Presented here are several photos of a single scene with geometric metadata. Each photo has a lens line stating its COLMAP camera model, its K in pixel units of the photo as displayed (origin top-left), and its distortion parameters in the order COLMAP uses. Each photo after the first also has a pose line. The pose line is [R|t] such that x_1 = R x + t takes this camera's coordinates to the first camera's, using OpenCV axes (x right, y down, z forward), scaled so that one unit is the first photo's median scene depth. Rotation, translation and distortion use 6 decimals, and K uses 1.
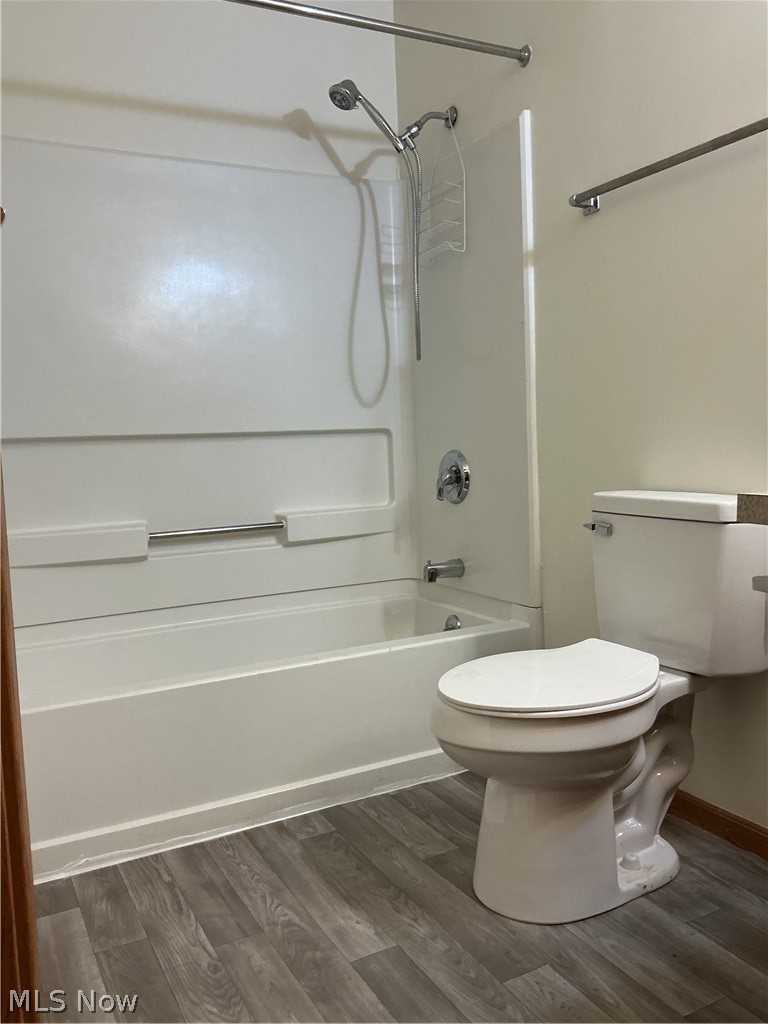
lens RADIAL K [[846.6, 0, 384.0], [0, 846.6, 512.0], [0, 0, 1]] dist [0.112727, -0.236144]
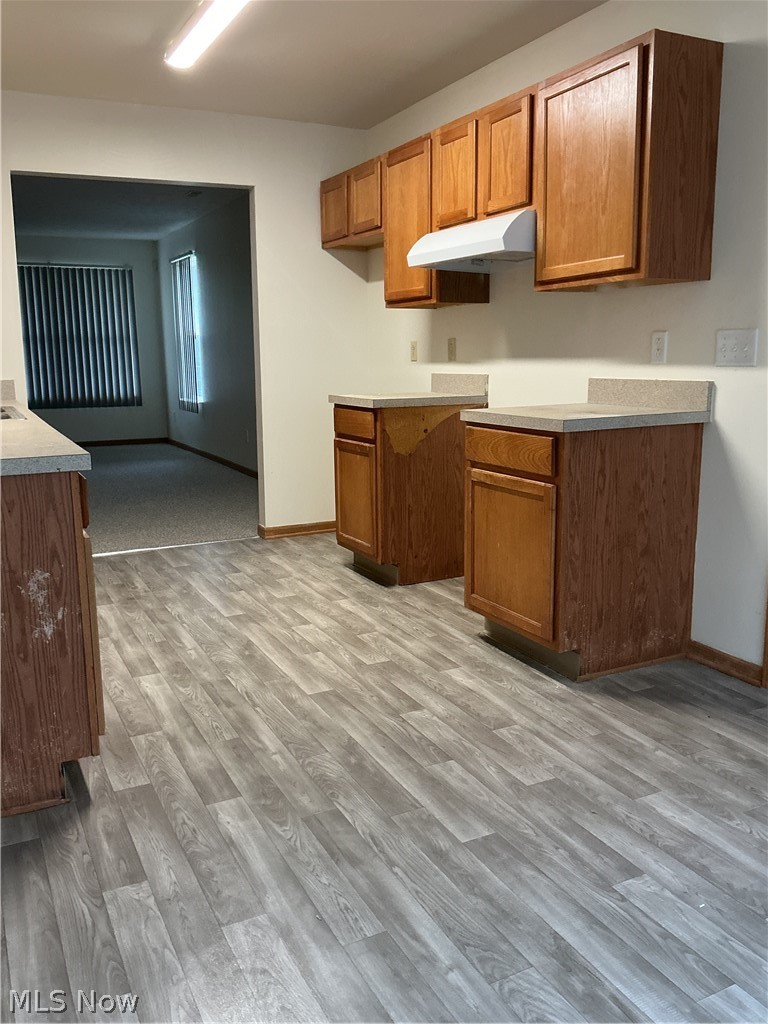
lens RADIAL K [[846.6, 0, 384.0], [0, 846.6, 512.0], [0, 0, 1]] dist [0.112727, -0.236144]
pose [[-0.998147, 0.054138, 0.027797, -0.313074], [0.059630, 0.961291, 0.269004, -0.290822], [-0.012158, 0.270163, -0.962738, 2.035294]]
